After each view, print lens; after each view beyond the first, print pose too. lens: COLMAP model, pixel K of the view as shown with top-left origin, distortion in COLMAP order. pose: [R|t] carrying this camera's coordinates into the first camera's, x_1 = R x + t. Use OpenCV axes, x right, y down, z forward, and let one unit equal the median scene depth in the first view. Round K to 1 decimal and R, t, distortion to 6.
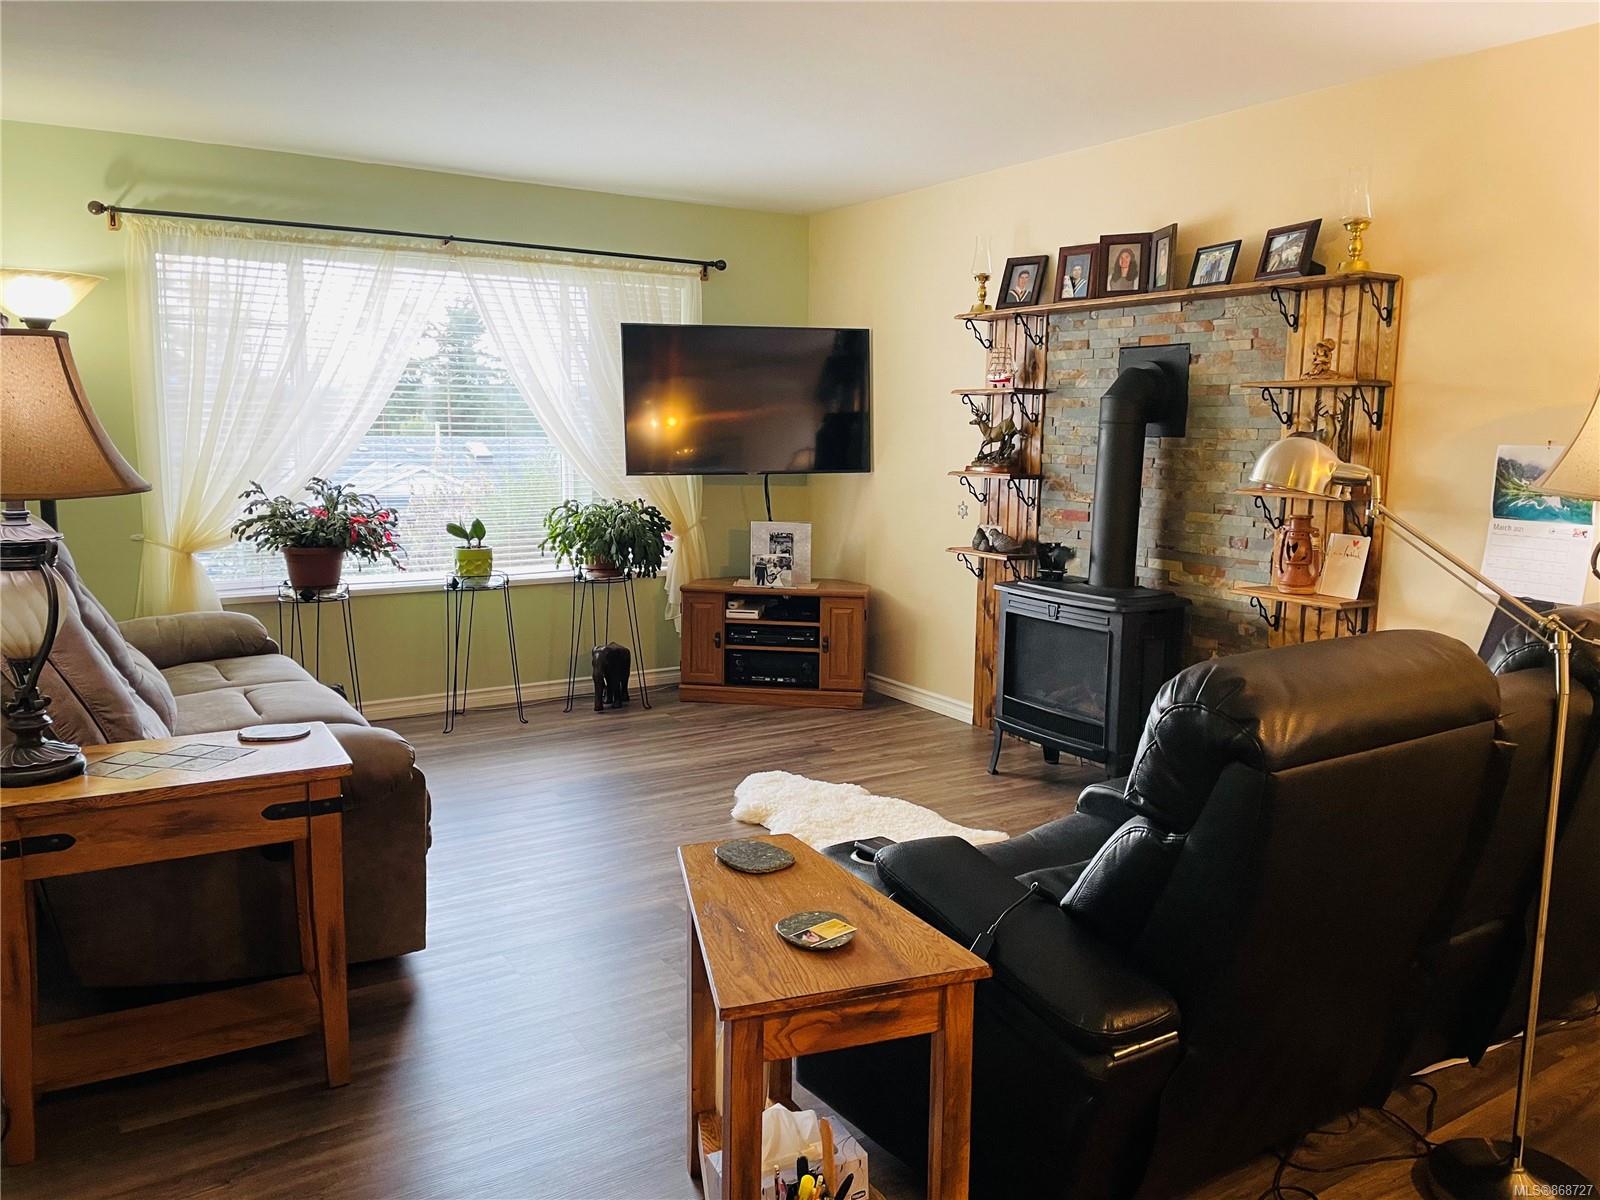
lens RADIAL K [[1210.6, 0, 812.7], [0, 1210.6, 581.1], [0, 0, 1]] dist [0.090346, -0.109708]
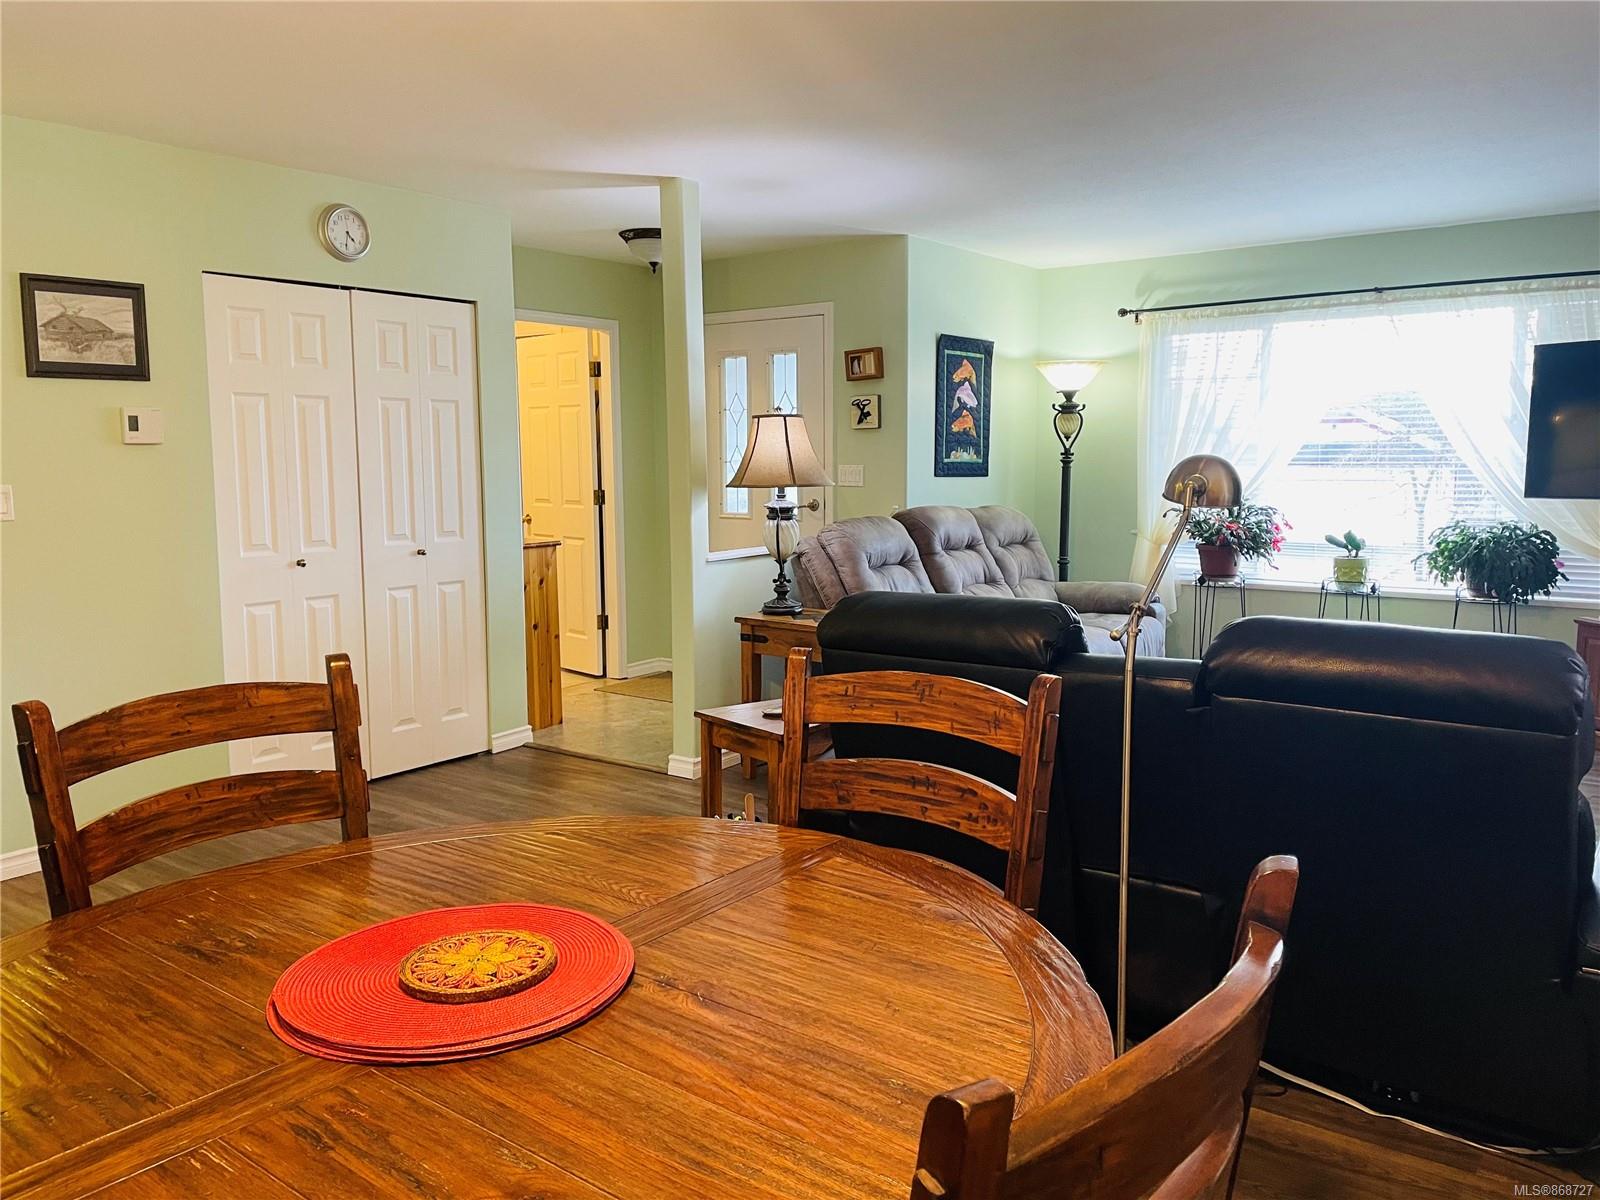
lens RADIAL K [[1241.6, 0, 811.1], [0, 1241.6, 577.1], [0, 0, 1]] dist [0.081506, -0.068030]
pose [[0.356186, 0.082020, -0.930808, 0.695348], [-0.110729, 0.992826, 0.045113, -0.006819], [0.927831, 0.086999, 0.362713, 0.108830]]
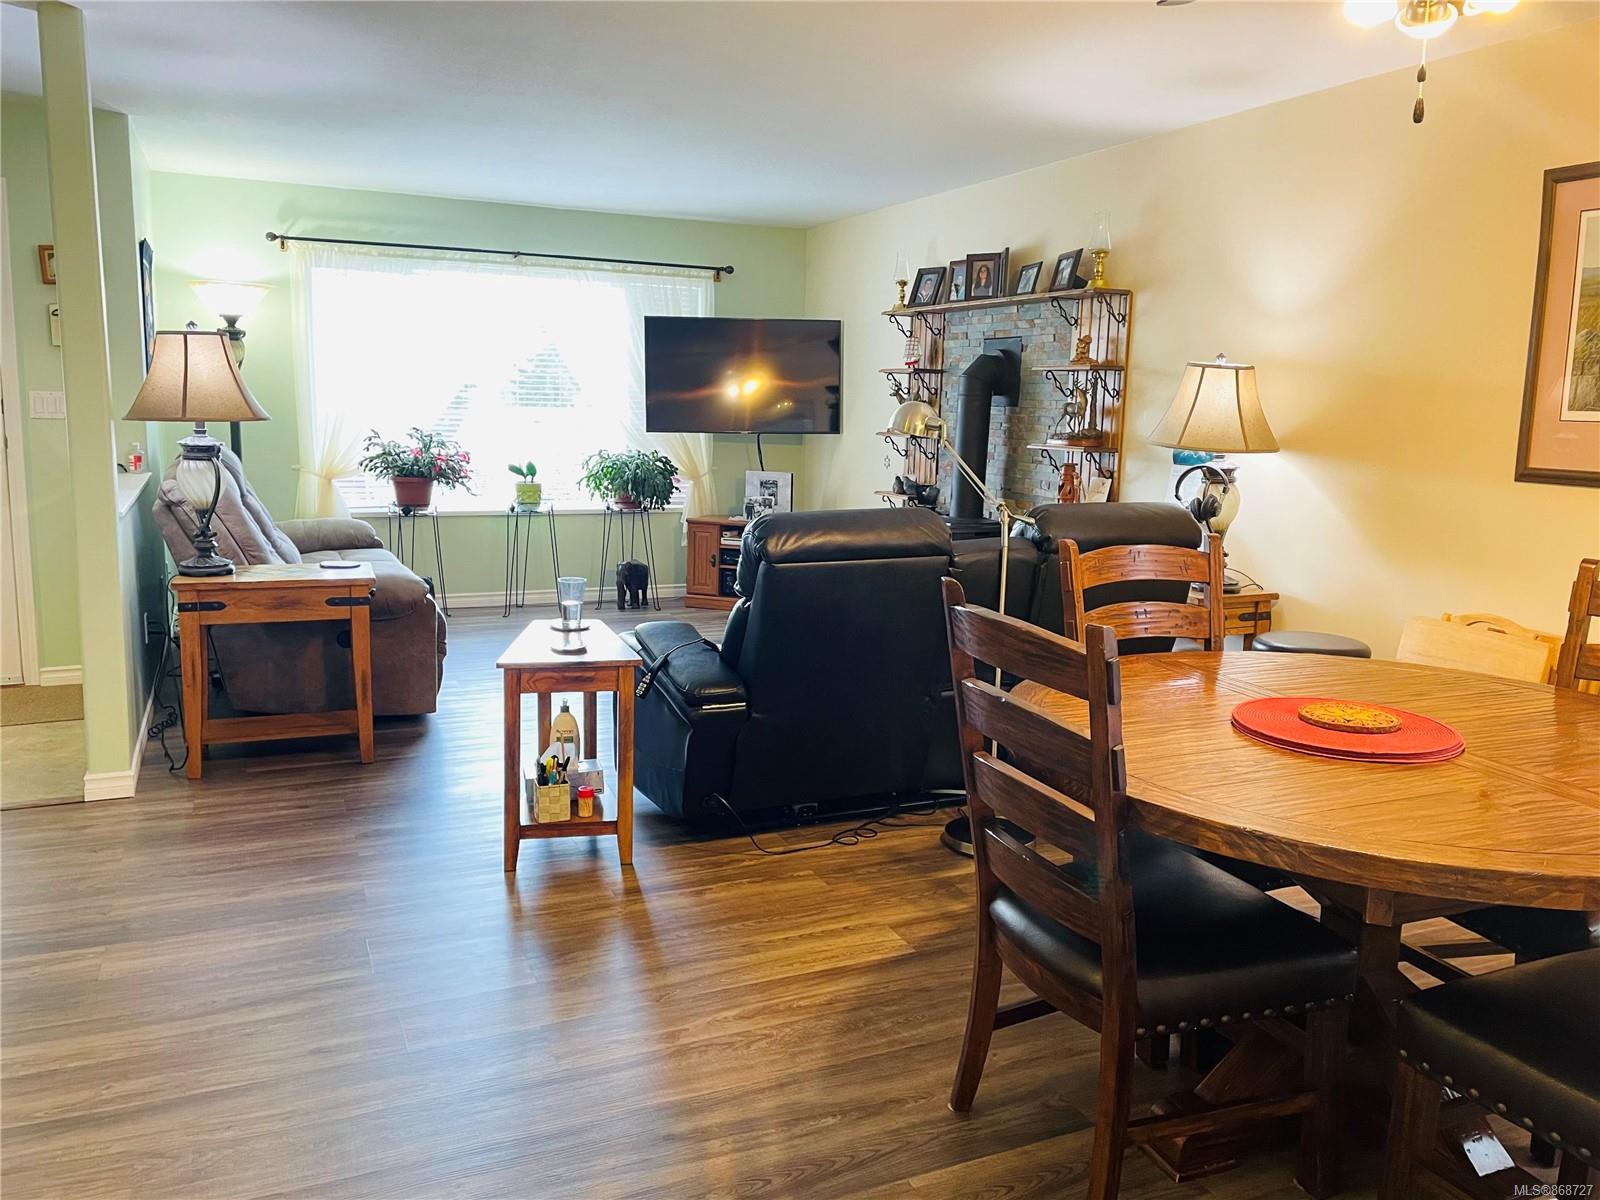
lens RADIAL K [[1217.5, 0, 803.8], [0, 1217.5, 584.1], [0, 0, 1]] dist [0.105937, -0.135335]
pose [[0.988796, 0.034115, -0.145322, 0.246282], [-0.031221, 0.999267, 0.022146, 0.049311], [0.145971, -0.017361, 0.989136, -0.332585]]
